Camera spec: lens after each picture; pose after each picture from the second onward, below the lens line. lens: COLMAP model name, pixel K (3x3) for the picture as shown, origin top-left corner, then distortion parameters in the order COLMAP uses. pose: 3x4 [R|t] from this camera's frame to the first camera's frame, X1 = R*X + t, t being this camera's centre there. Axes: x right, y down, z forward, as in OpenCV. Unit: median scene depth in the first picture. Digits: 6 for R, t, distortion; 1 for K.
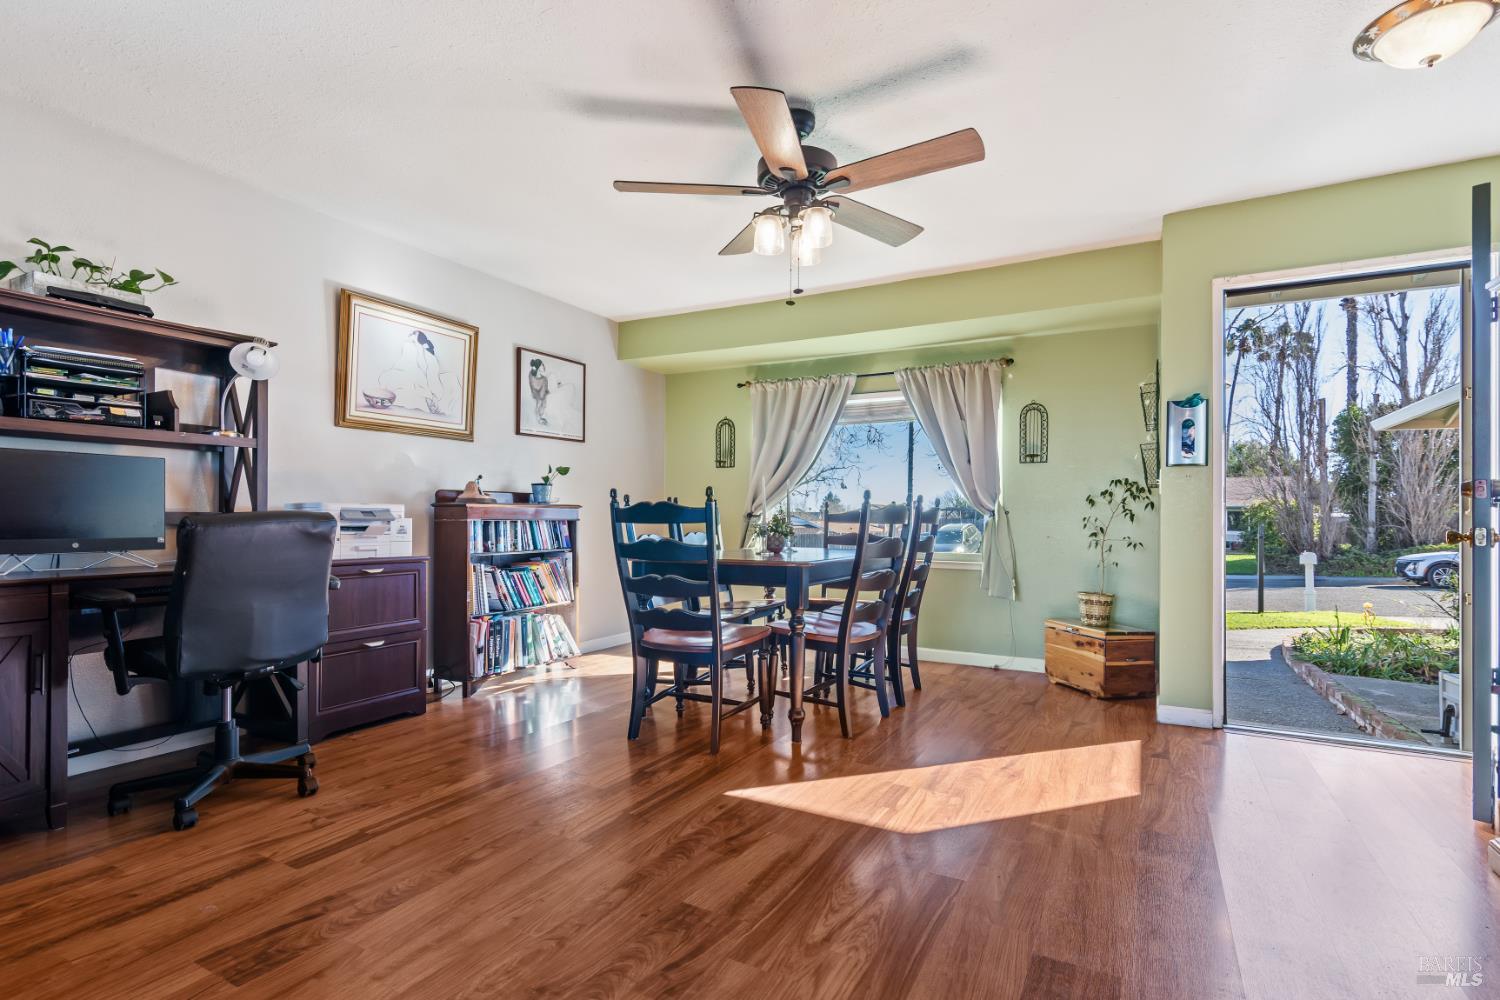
lens RADIAL K [[725.5, 0, 755.3], [0, 725.5, 508.5], [0, 0, 1]] dist [0.002423, -0.000598]
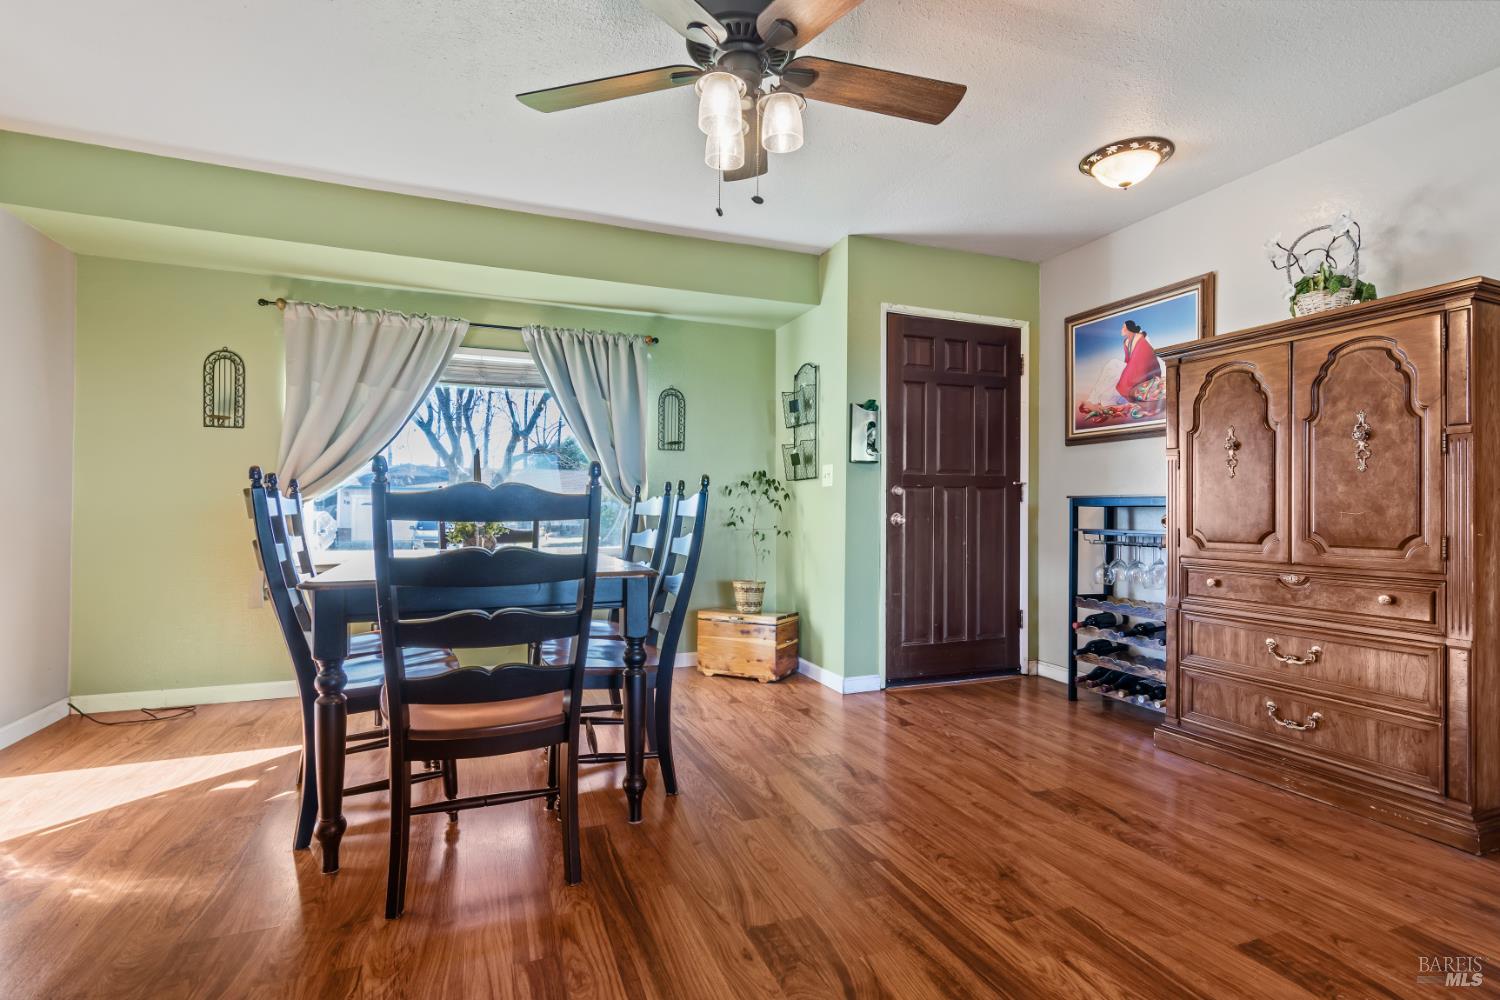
lens RADIAL K [[725.5, 0, 757.2], [0, 725.5, 500.0], [0, 0, 1]] dist [0.002423, -0.000598]
pose [[0.643536, 0.006688, 0.765387, -0.309249], [-0.011685, 0.999931, 0.001087, 0.000644], [-0.765327, -0.009643, 0.643569, 0.327972]]
